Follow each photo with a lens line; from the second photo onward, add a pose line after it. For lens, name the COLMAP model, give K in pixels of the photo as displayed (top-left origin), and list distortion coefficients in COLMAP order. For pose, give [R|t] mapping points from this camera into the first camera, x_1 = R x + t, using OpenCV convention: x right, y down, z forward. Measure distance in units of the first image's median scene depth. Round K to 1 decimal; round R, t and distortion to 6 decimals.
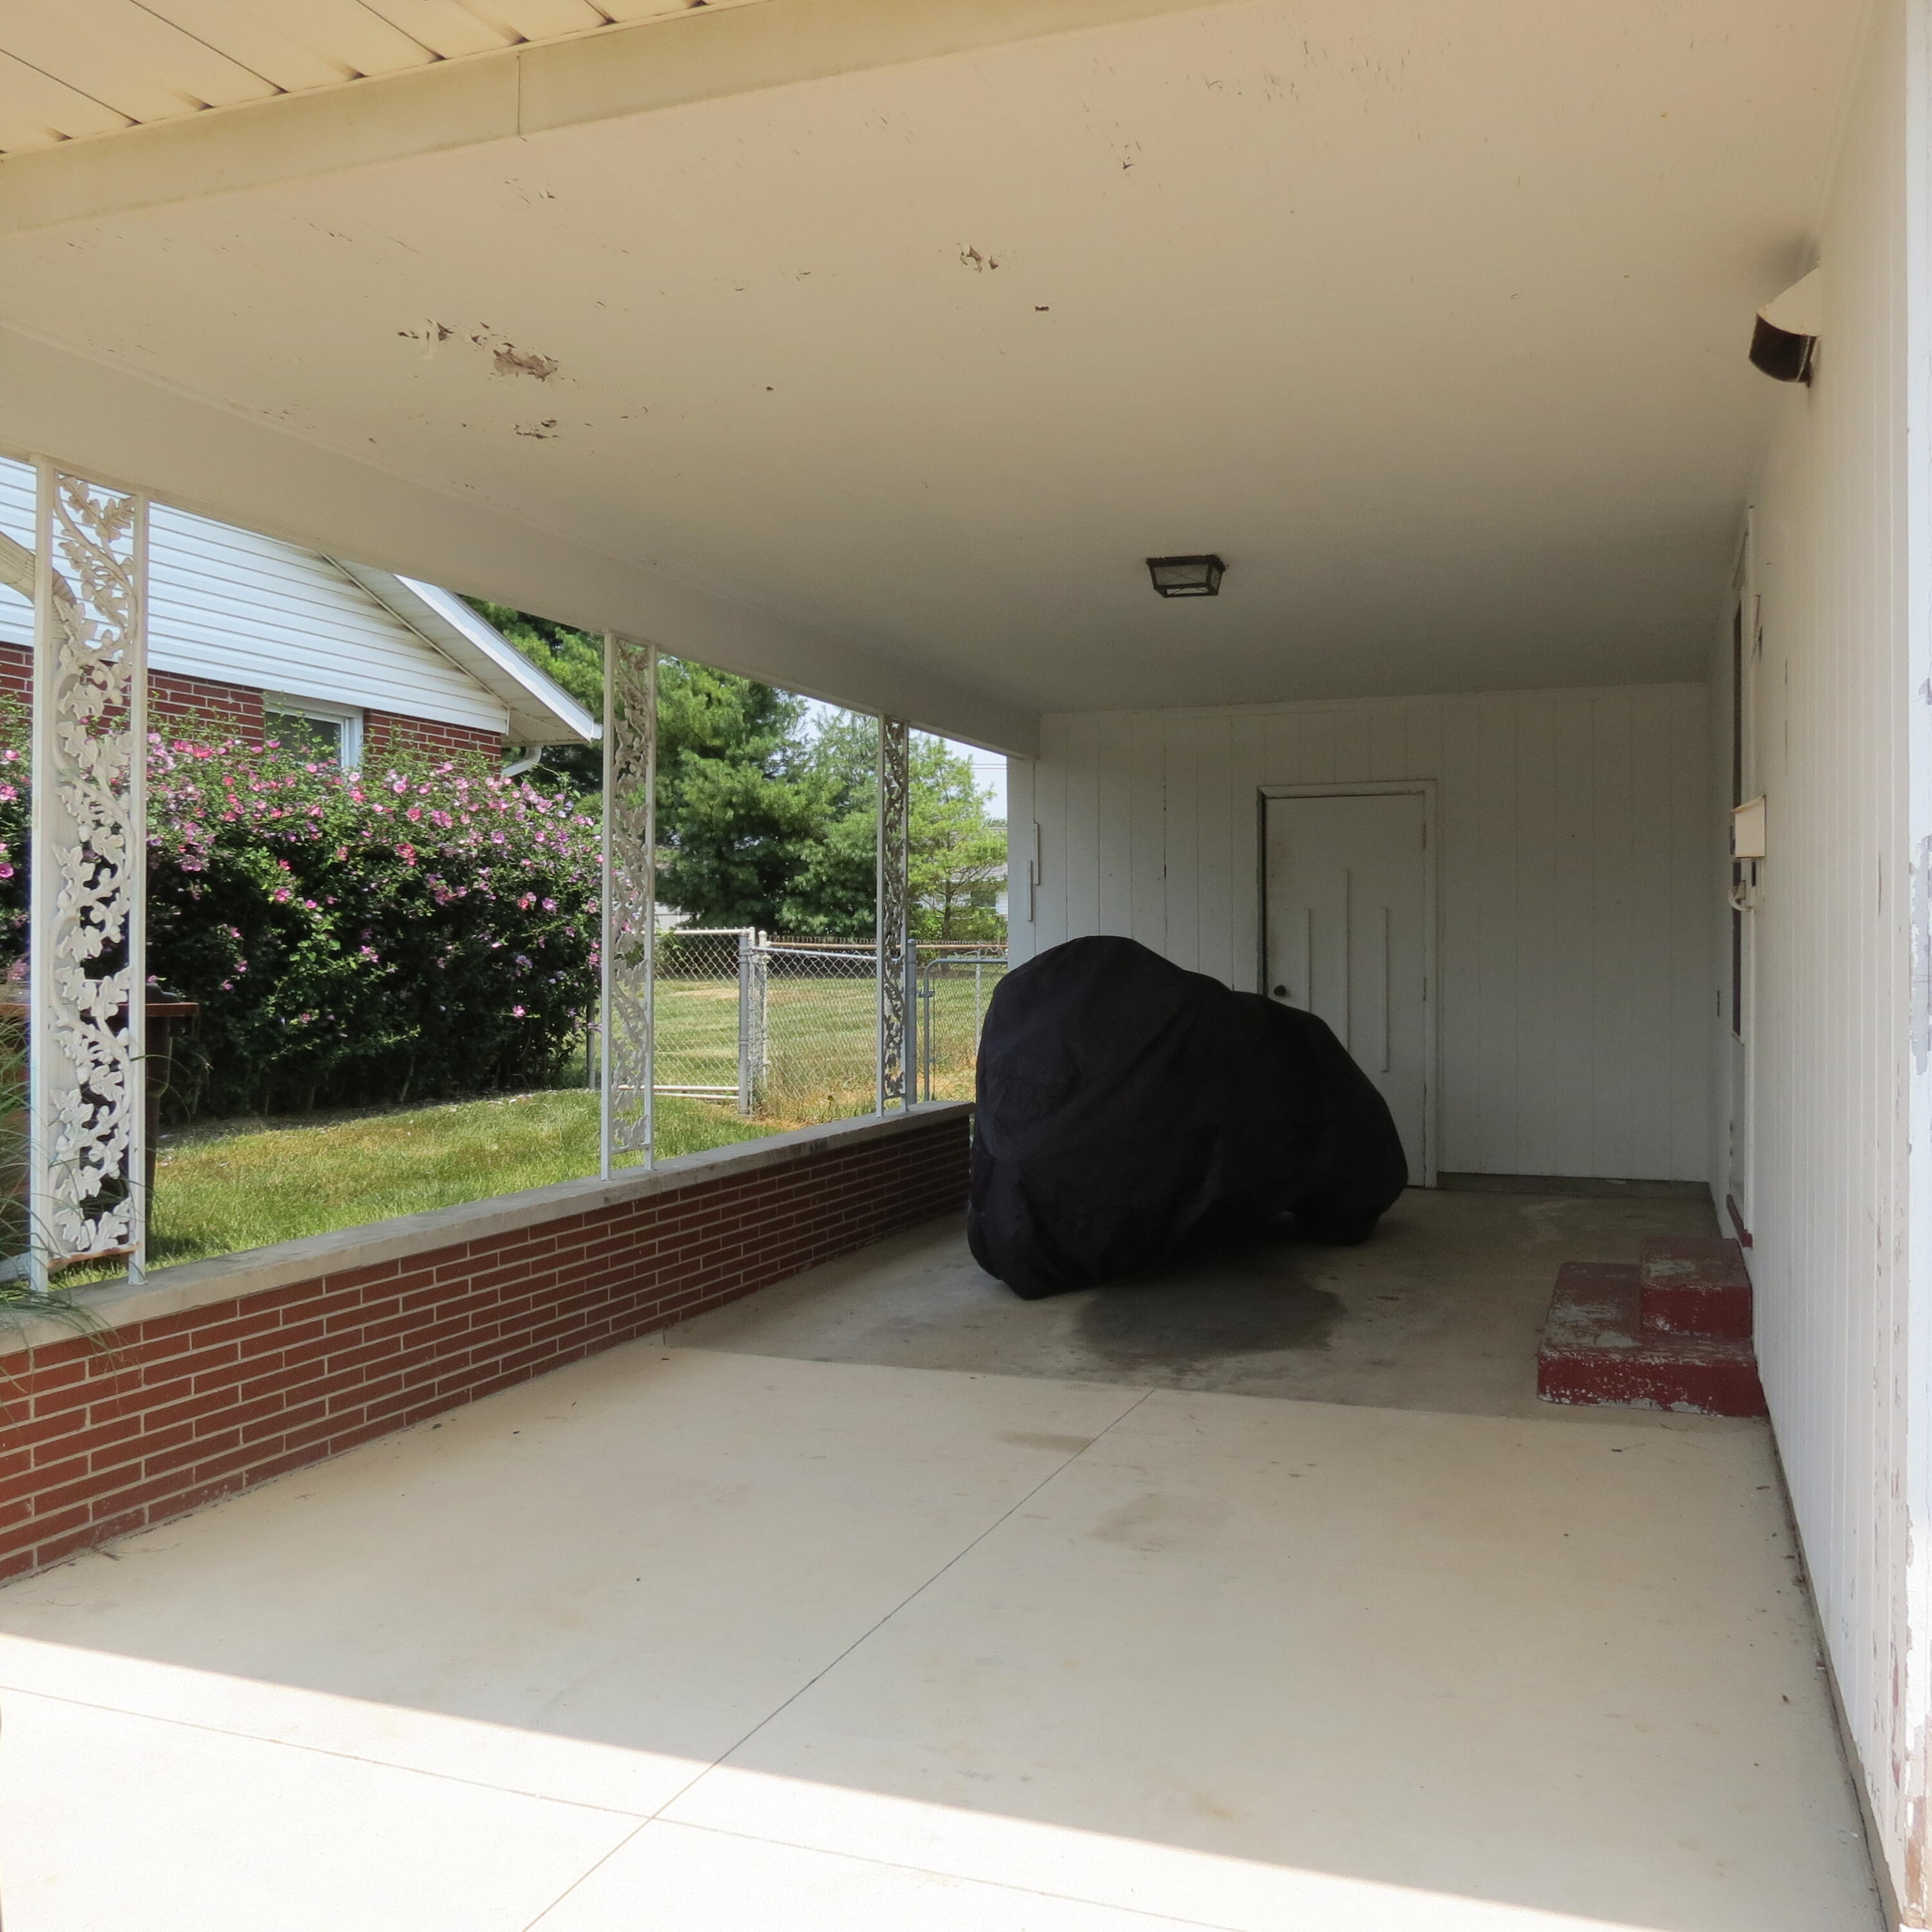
lens RADIAL K [[1839.3, 0, 963.8], [0, 1839.3, 962.9], [0, 0, 1]] dist [-0.027750, 0.000000]
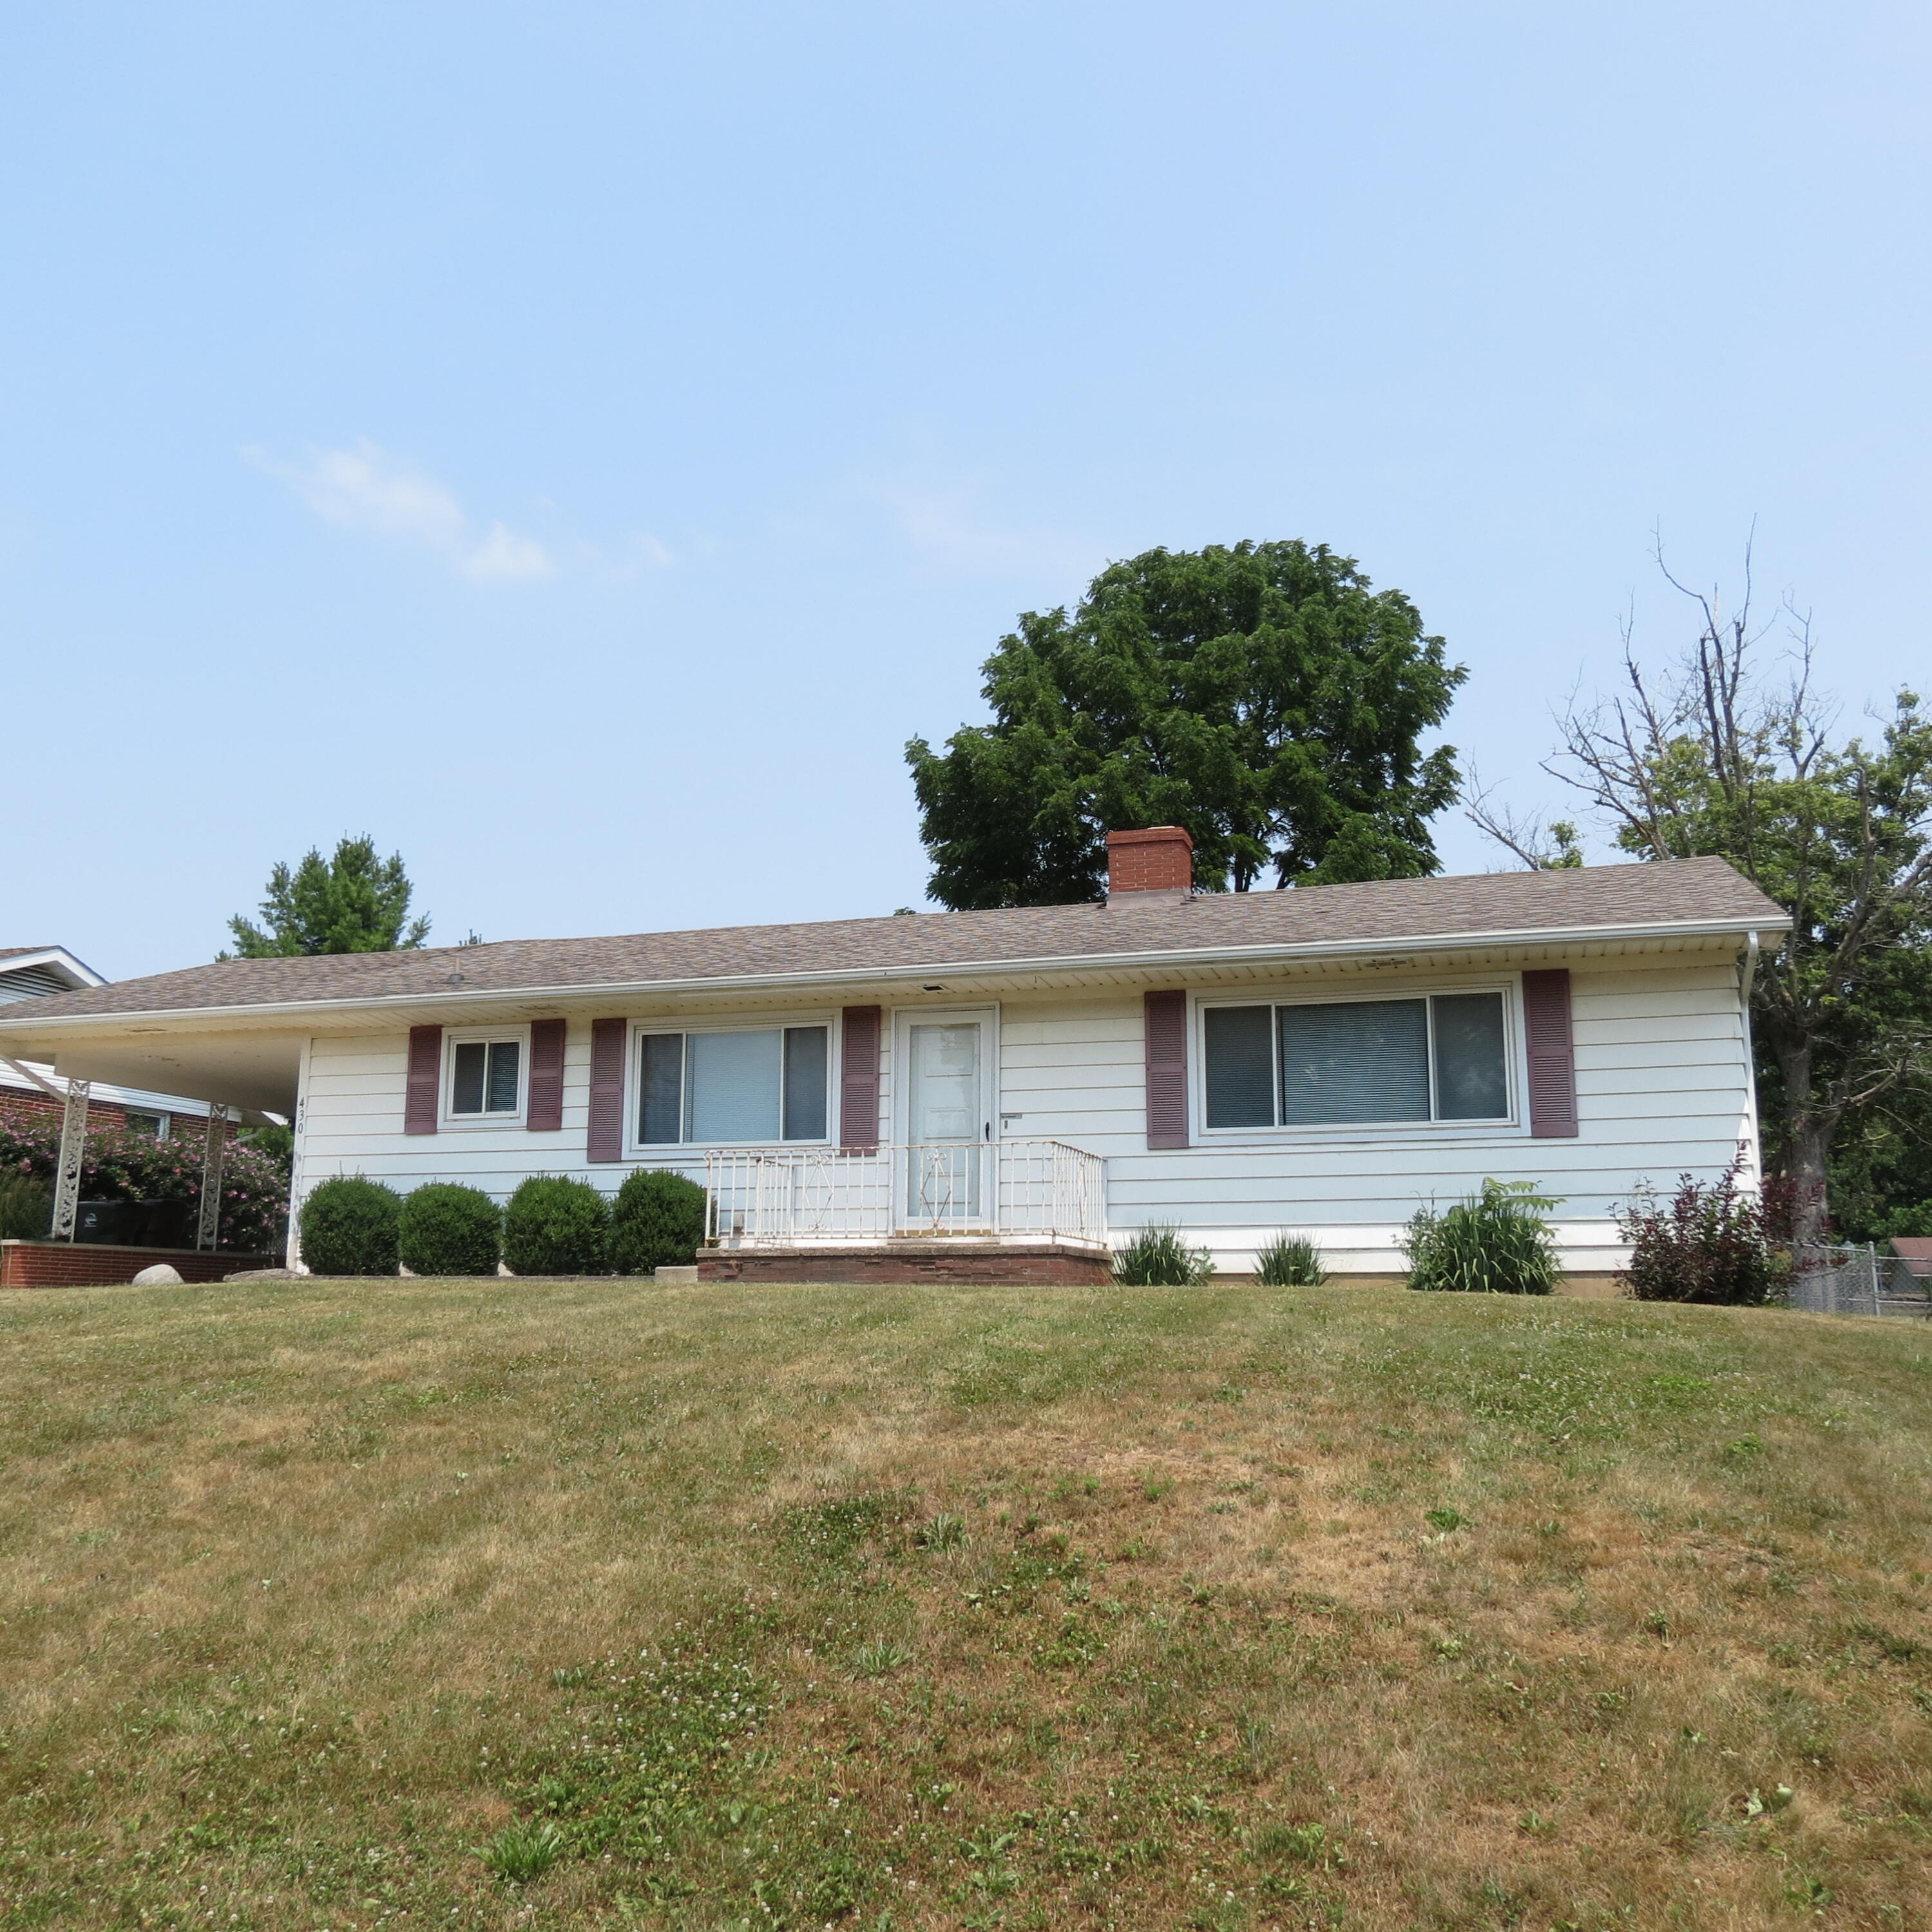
lens RADIAL K [[1839.3, 0, 968.3], [0, 1839.3, 968.0], [0, 0, 1]] dist [-0.027750, 0.000000]
pose [[0.998847, 0.013904, 0.045939, 0.676629], [-0.004418, 0.979693, -0.200454, 0.169815], [-0.047794, 0.200020, 0.978625, -1.600824]]
